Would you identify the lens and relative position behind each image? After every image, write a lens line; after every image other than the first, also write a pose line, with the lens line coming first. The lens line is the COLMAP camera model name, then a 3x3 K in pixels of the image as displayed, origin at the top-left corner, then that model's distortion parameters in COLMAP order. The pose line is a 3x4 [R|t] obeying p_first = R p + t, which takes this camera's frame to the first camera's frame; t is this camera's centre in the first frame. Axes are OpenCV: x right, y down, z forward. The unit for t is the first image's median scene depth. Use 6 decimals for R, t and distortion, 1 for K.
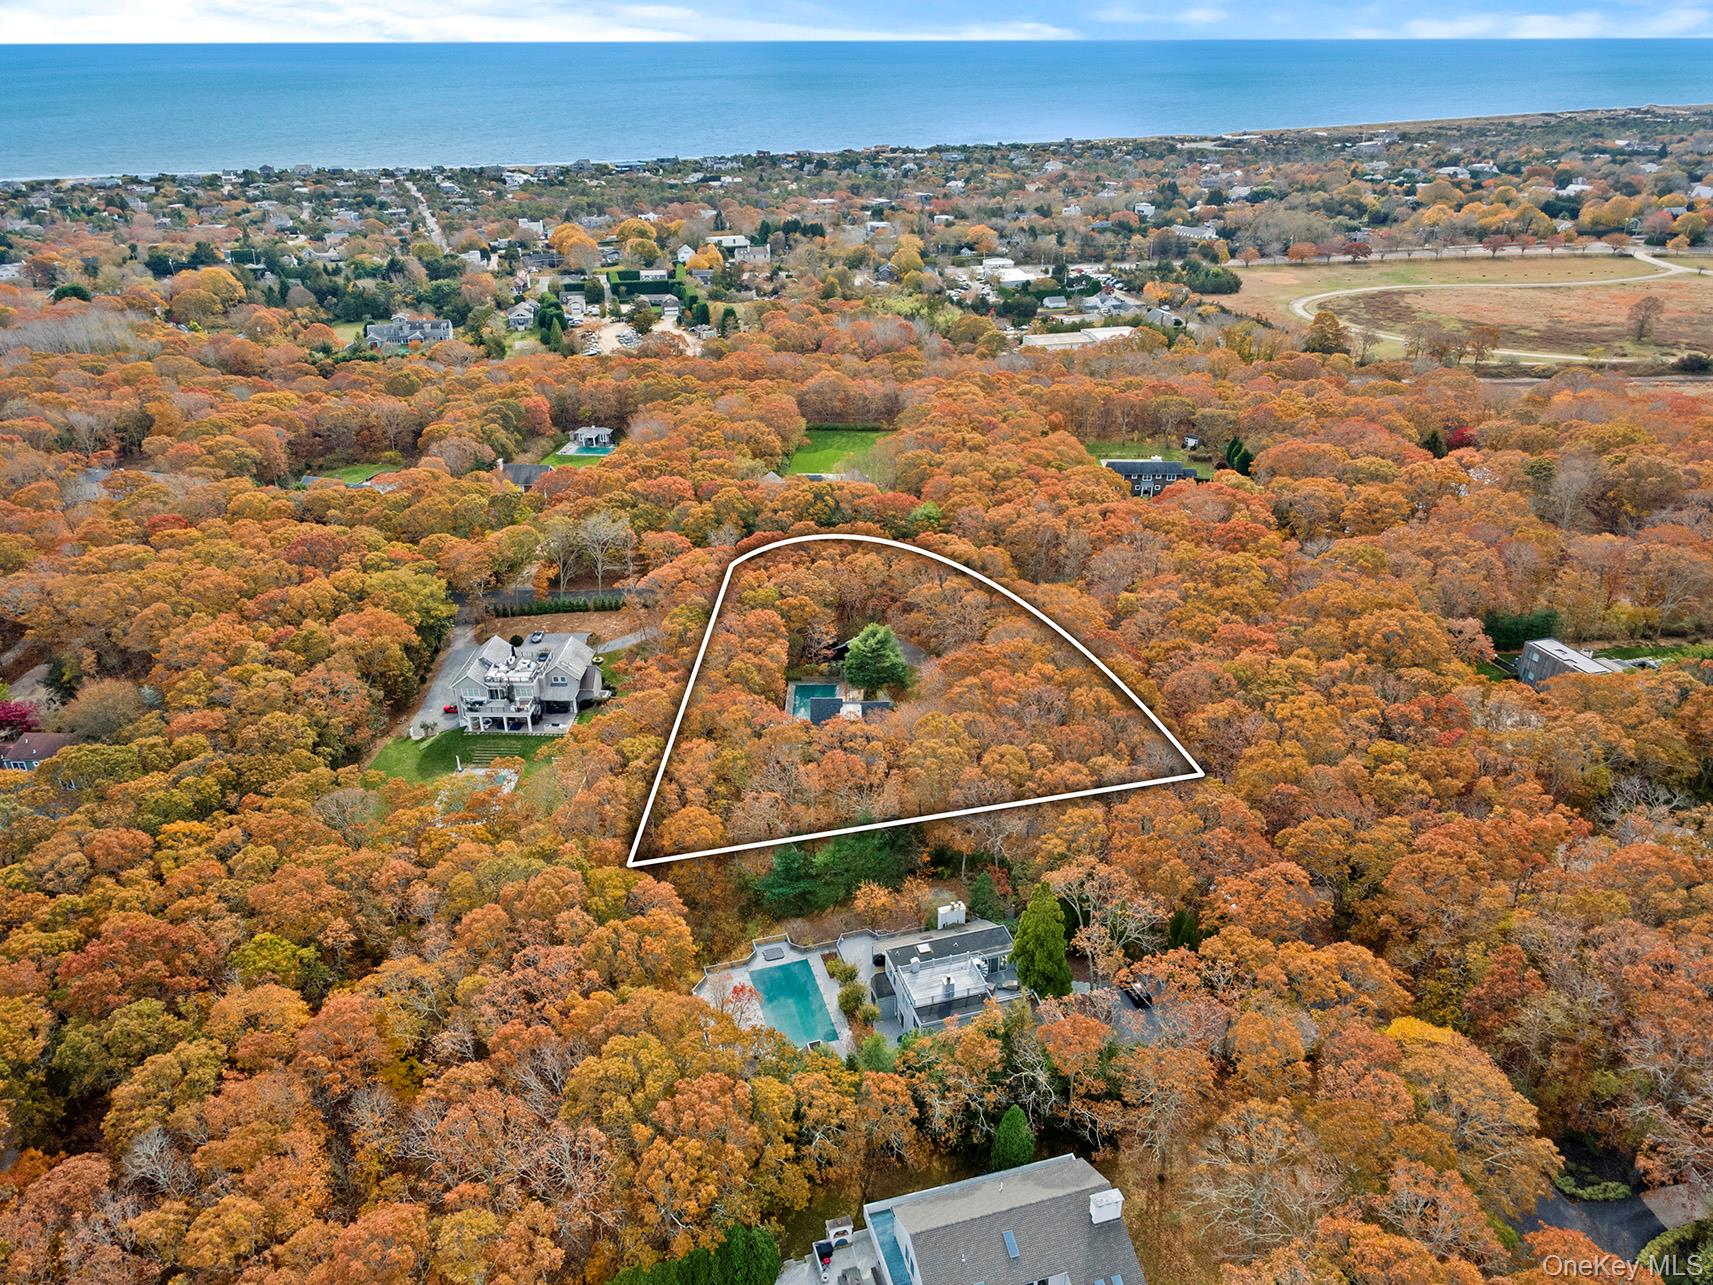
lens RADIAL K [[1257.5, 0, 856.5], [0, 1257.5, 642.5], [0, 0, 1]] dist [0.038581, 0.005365]
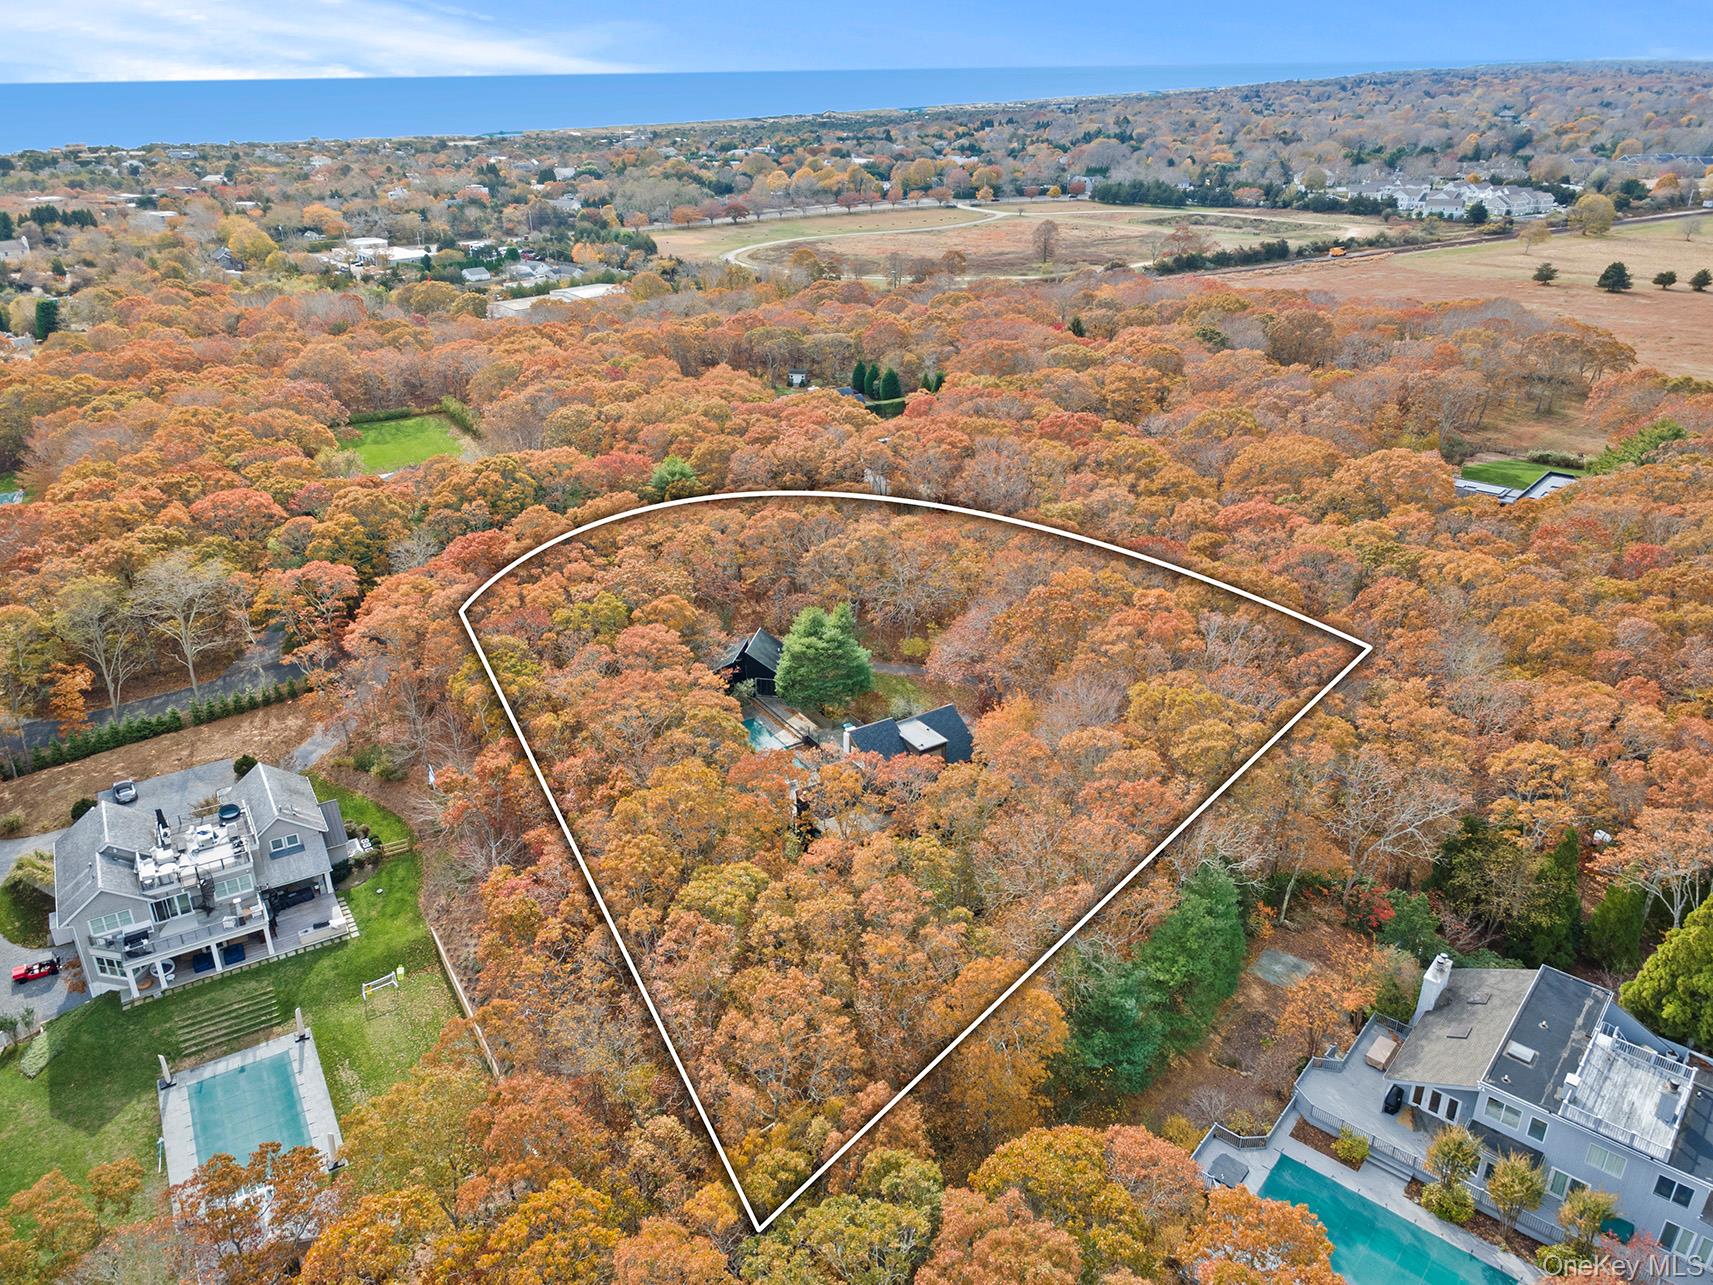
lens RADIAL K [[1257.5, 0, 856.5], [0, 1257.5, 642.5], [0, 0, 1]] dist [0.038581, 0.005365]
pose [[0.835523, -0.223716, 0.501850, -0.286426], [0.233155, 0.971404, 0.044858, -0.020614], [-0.497535, 0.079529, 0.863791, 0.414289]]
